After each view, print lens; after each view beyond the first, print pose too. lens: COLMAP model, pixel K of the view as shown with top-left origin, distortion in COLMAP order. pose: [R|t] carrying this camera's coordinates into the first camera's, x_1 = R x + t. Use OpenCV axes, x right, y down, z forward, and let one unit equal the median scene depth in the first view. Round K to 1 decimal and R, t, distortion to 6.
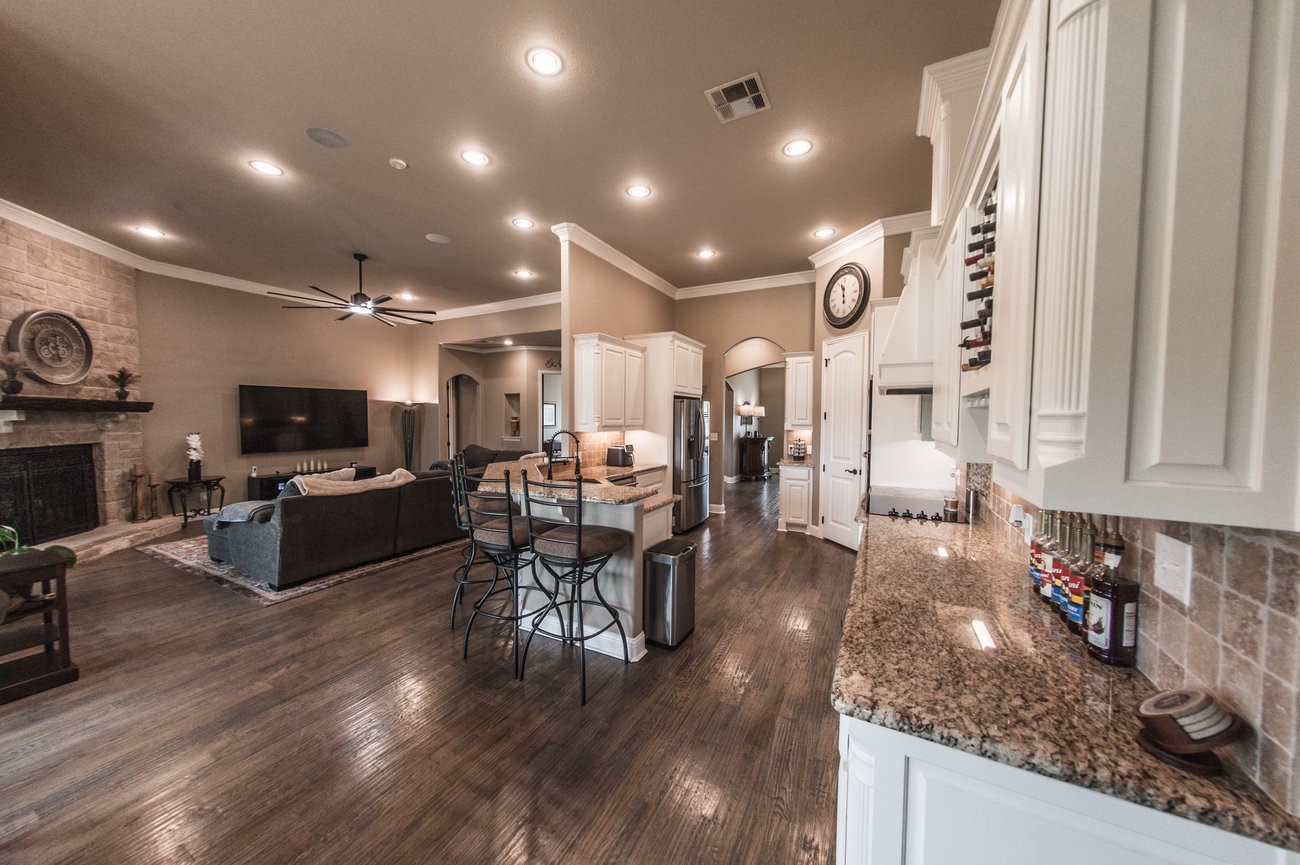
lens RADIAL K [[441.6, 0, 650.0], [0, 441.6, 432.5], [0, 0, 1]] dist [0.006634, -0.000315]
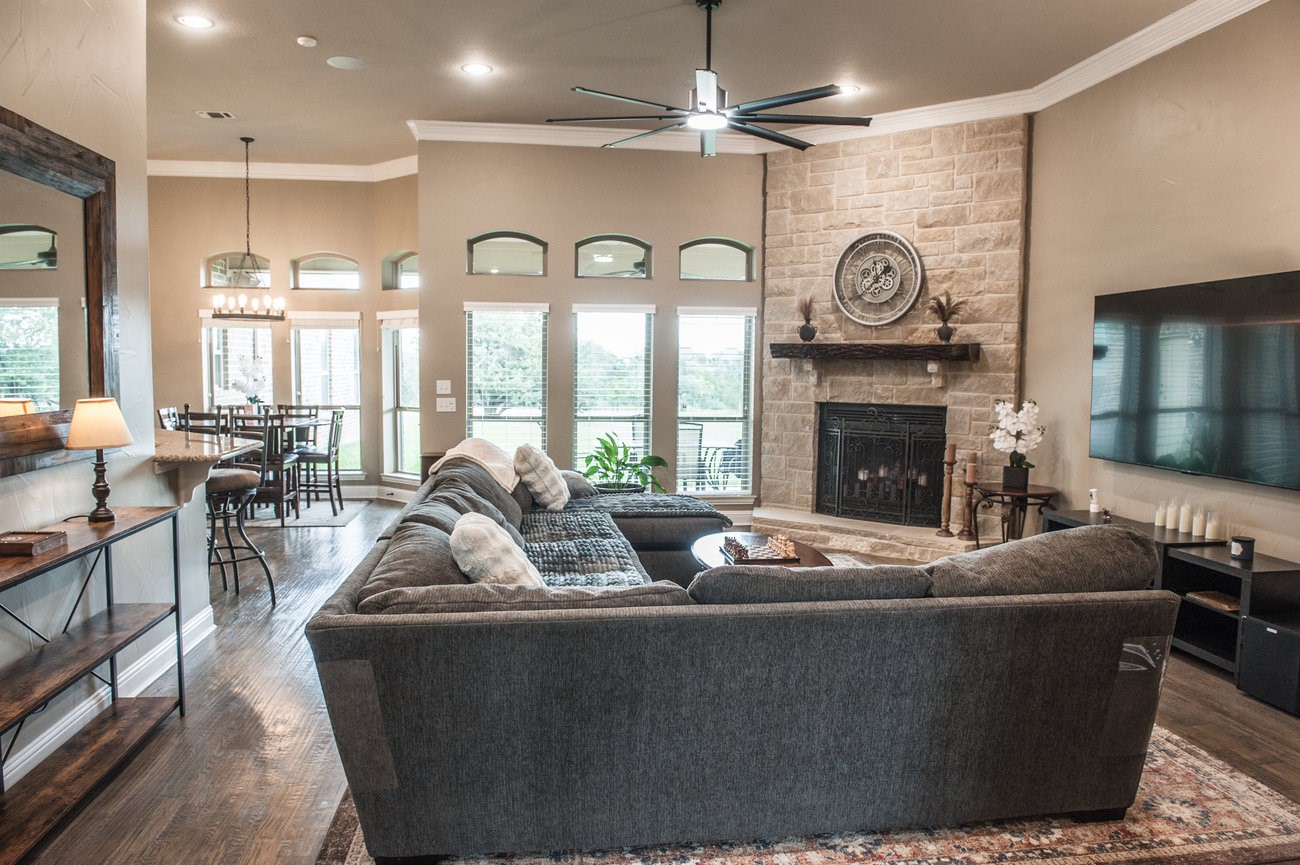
lens RADIAL K [[899.8, 0, 650.0], [0, 899.8, 432.5], [0, 0, 1]] dist [0.002680, 0.000442]
pose [[-0.803552, 0.030412, -0.594458, -0.065758], [-0.038751, 0.993903, 0.103228, -0.066351], [0.593972, 0.105984, -0.797474, 1.971486]]
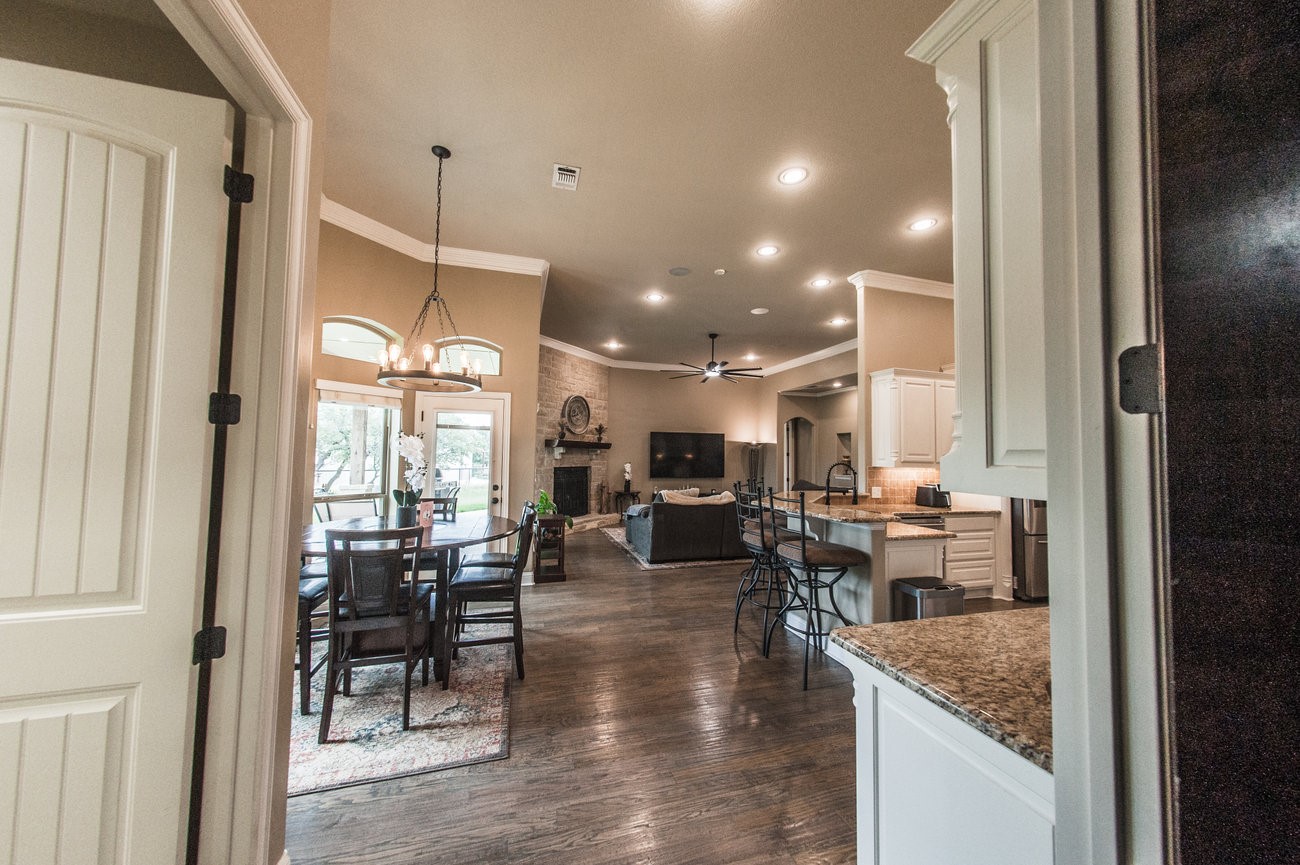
lens RADIAL K [[441.6, 0, 650.0], [0, 441.6, 432.5], [0, 0, 1]] dist [0.006634, -0.000315]
pose [[0.705086, -0.028595, -0.708545, 0.195502], [-0.040290, 0.995957, -0.080288, 0.022632], [0.707976, 0.085157, 0.701083, -0.081093]]
